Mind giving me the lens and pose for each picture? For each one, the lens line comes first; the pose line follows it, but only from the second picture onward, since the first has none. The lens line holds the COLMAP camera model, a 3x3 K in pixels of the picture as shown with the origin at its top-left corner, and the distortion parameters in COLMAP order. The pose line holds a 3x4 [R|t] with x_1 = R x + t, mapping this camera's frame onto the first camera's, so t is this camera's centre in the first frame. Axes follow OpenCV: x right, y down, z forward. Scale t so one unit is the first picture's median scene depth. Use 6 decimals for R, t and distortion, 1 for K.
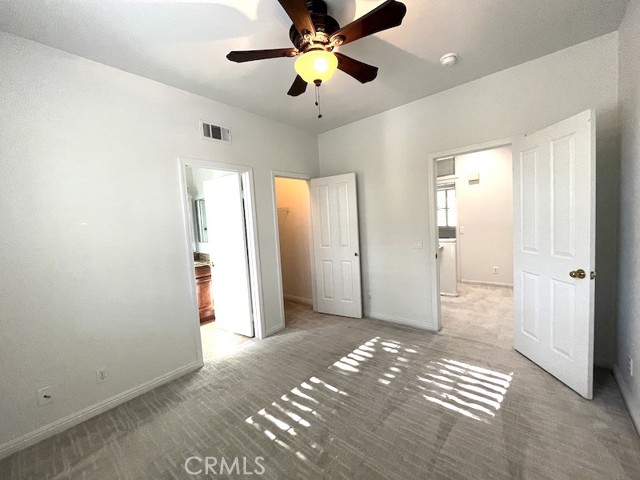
lens RADIAL K [[261.1, 0, 316.0], [0, 261.1, 236.6], [0, 0, 1]] dist [-0.004688, 0.001180]
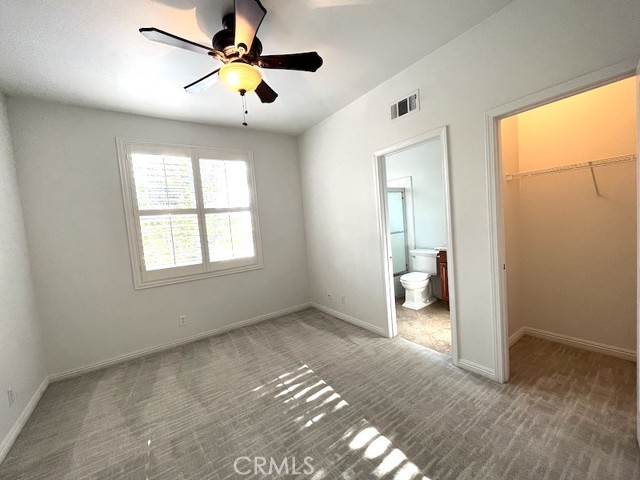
lens RADIAL K [[261.1, 0, 330.2], [0, 261.1, 244.5], [0, 0, 1]] dist [-0.004688, 0.001180]
pose [[-0.216595, 0.148767, -0.964860, 0.675013], [0.027276, 0.988858, 0.146344, -0.076066], [0.975880, 0.005380, -0.218240, 1.047504]]
